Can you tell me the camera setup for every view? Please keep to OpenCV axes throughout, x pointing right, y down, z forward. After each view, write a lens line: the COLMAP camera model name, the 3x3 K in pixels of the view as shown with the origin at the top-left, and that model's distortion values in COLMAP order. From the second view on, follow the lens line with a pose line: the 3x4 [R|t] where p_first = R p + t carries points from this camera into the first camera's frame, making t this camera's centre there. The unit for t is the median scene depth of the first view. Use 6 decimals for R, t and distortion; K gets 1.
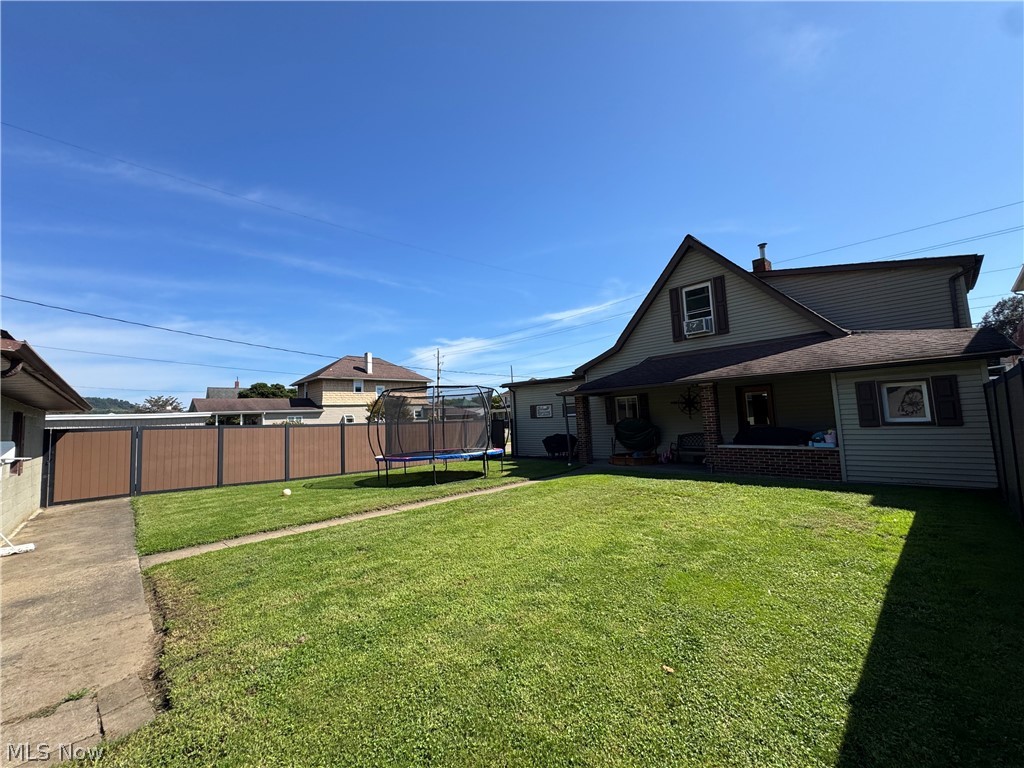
lens RADIAL K [[413.4, 0, 512.0], [0, 413.4, 384.0], [0, 0, 1]] dist [-0.000087, -0.000045]
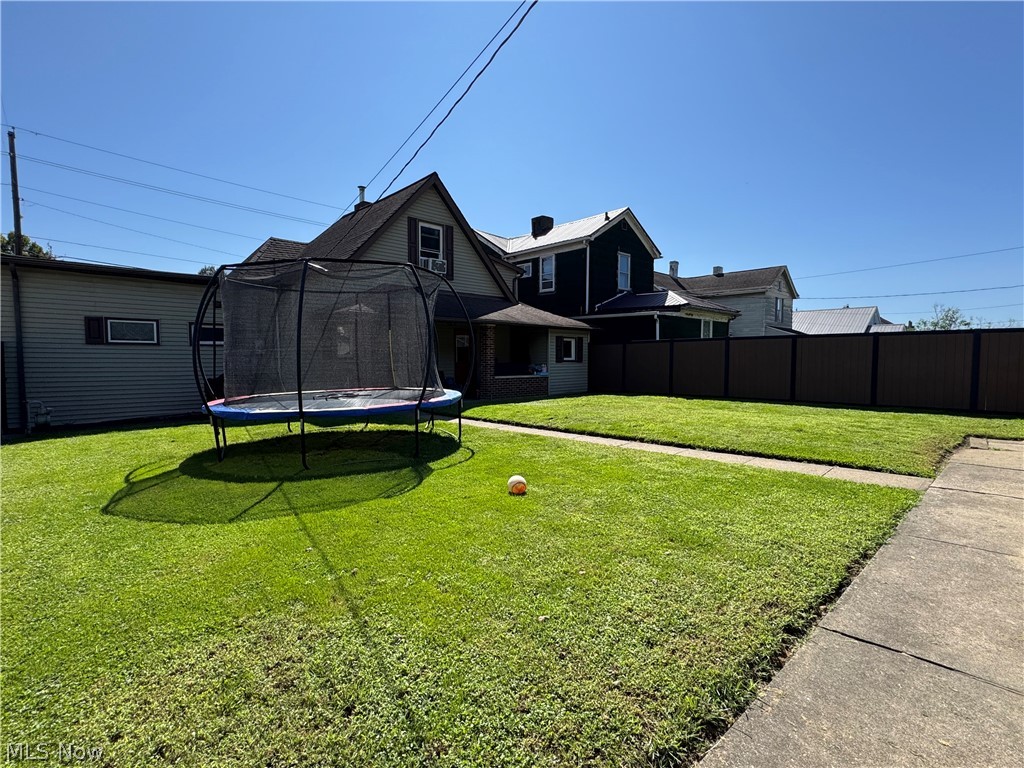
lens RADIAL K [[509.1, 0, 512.0], [0, 509.1, 384.0], [0, 0, 1]] dist [-0.000012, -0.000029]
pose [[0.009438, -0.005167, 0.999942, -0.826920], [-0.086480, 0.996236, 0.005964, 0.130488], [-0.996209, -0.086531, 0.008956, 0.773522]]
